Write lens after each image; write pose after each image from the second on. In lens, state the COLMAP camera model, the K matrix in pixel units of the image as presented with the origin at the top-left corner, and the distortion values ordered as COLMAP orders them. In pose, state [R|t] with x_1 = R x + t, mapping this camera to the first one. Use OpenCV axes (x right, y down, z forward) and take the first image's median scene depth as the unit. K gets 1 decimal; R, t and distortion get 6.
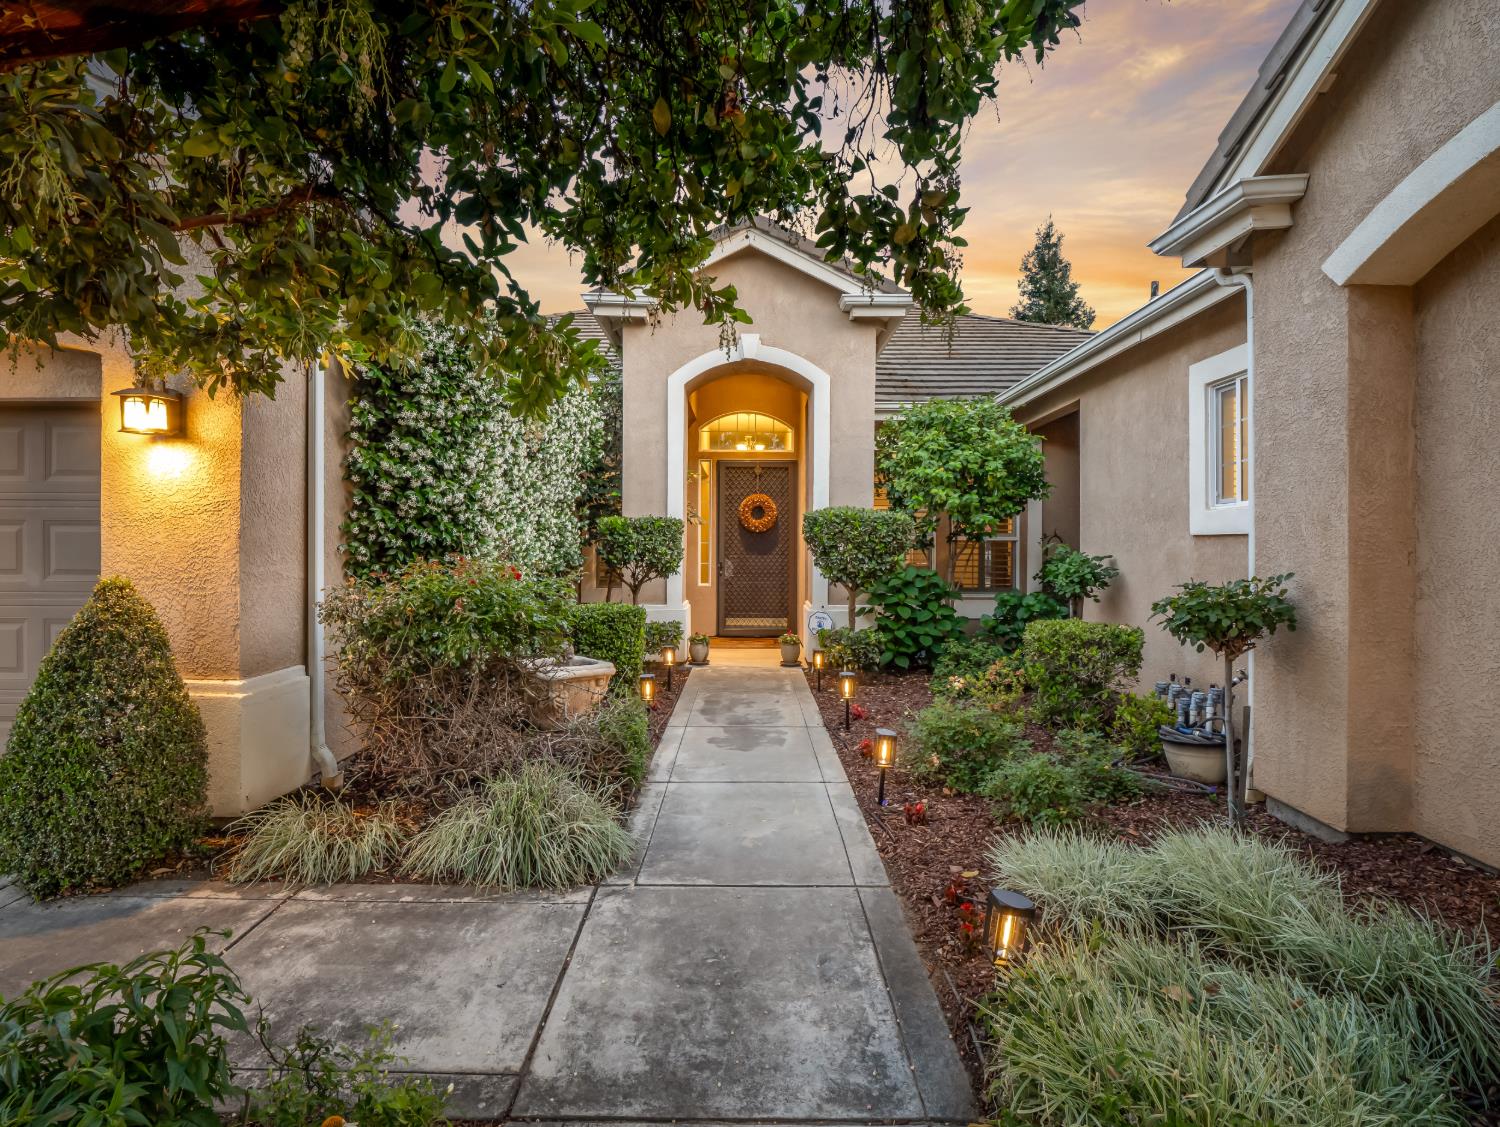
lens RADIAL K [[768.8, 0, 750.0], [0, 768.8, 563.5], [0, 0, 1]] dist [-0.054668, 0.000357]
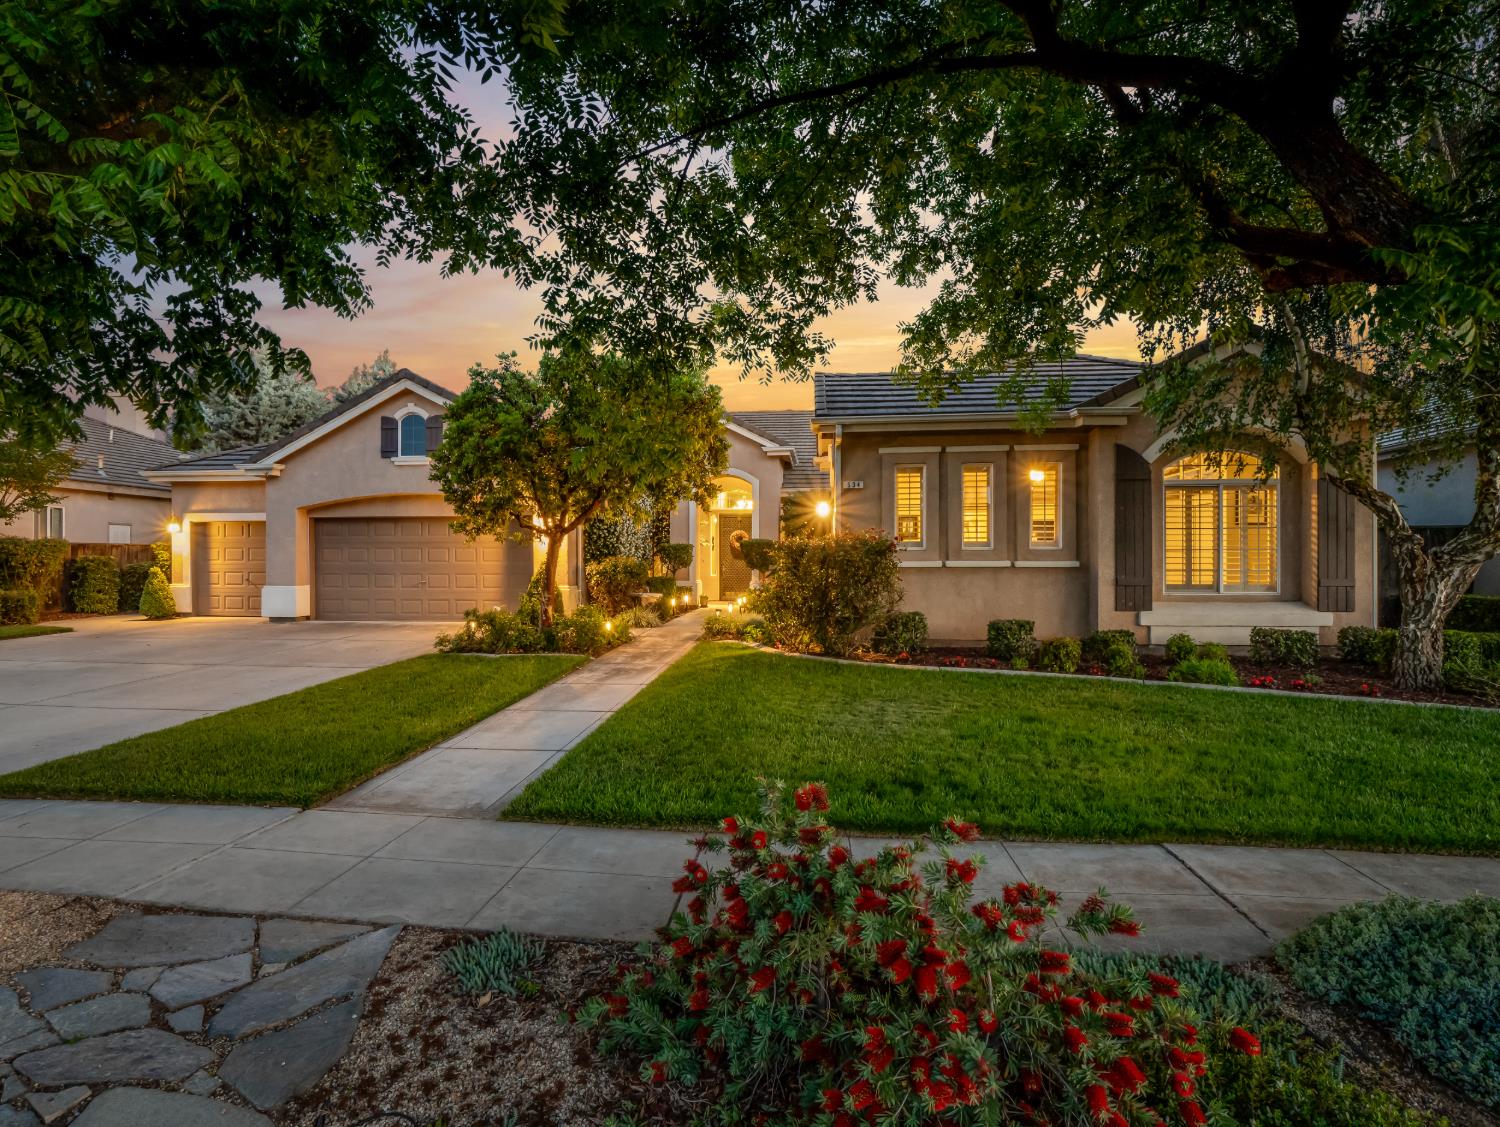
lens RADIAL K [[768.8, 0, 750.0], [0, 768.8, 563.5], [0, 0, 1]] dist [-0.054668, 0.000357]
pose [[0.993702, -0.003152, -0.112007, 0.275341], [0.001073, 0.999826, -0.018615, 0.038259], [0.112046, 0.018378, 0.993533, -1.069691]]
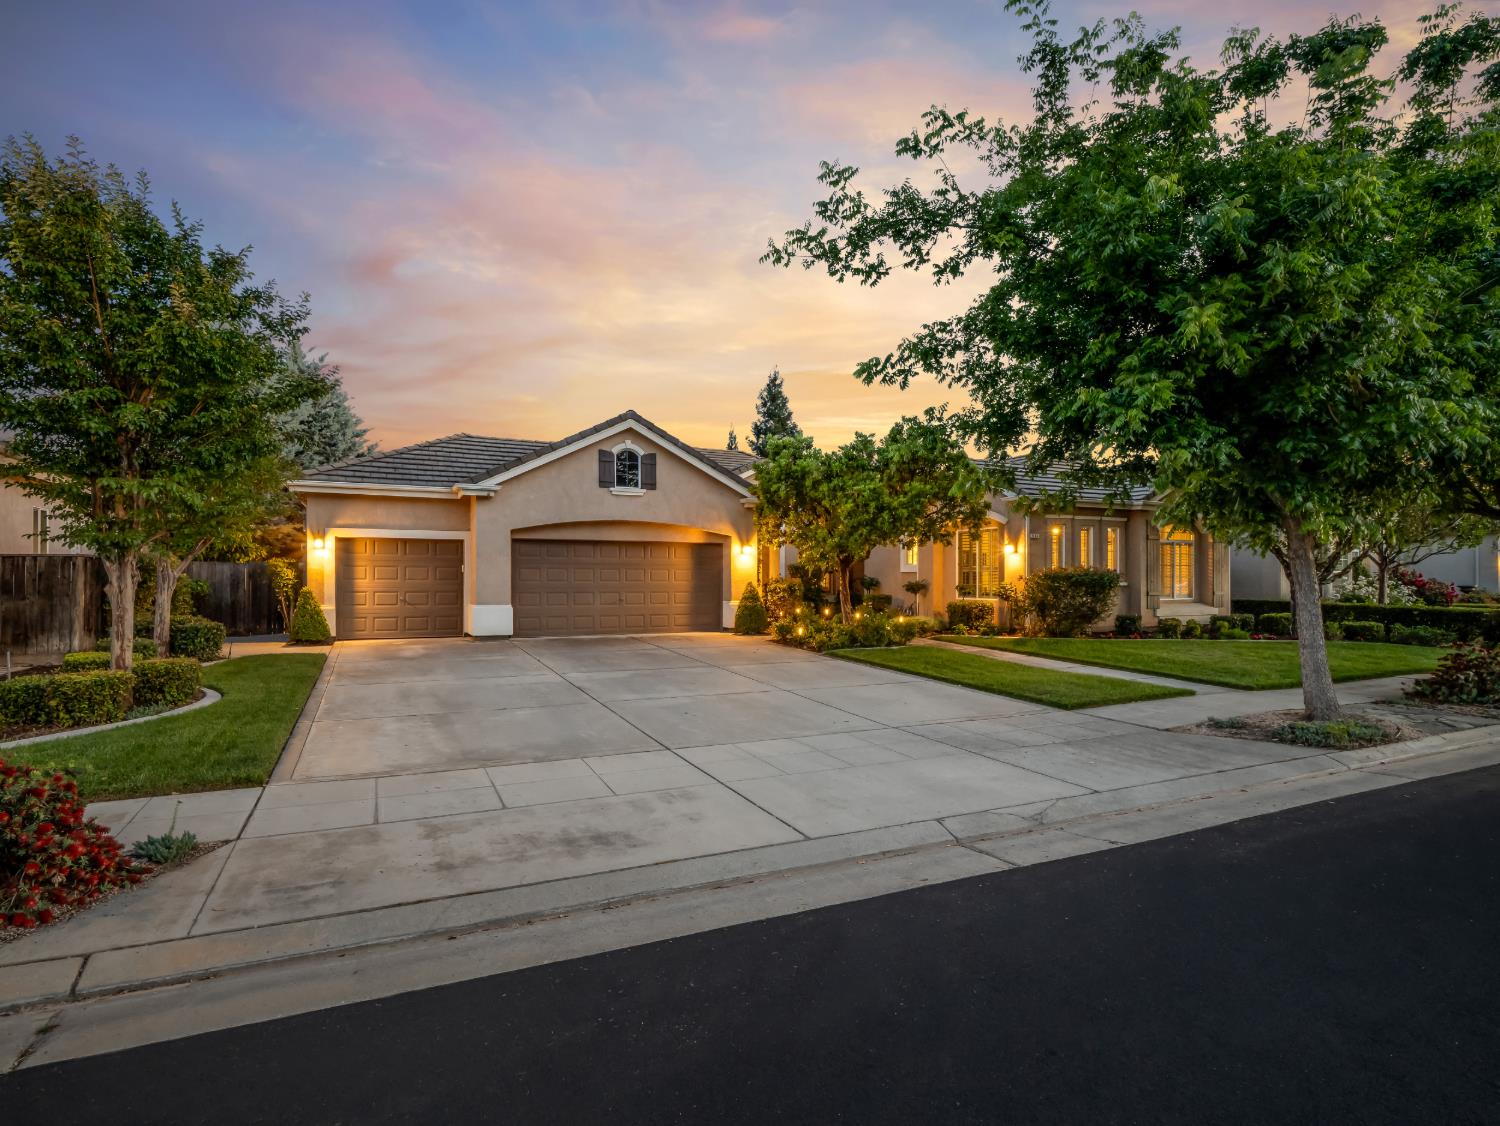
lens RADIAL K [[768.8, 0, 750.0], [0, 768.8, 563.0], [0, 0, 1]] dist [-0.054668, 0.000357]
pose [[0.903499, 0.006281, 0.428545, -1.046953], [0.008415, 0.999440, -0.032390, 0.021907], [-0.428508, 0.032871, 0.902940, -1.302423]]
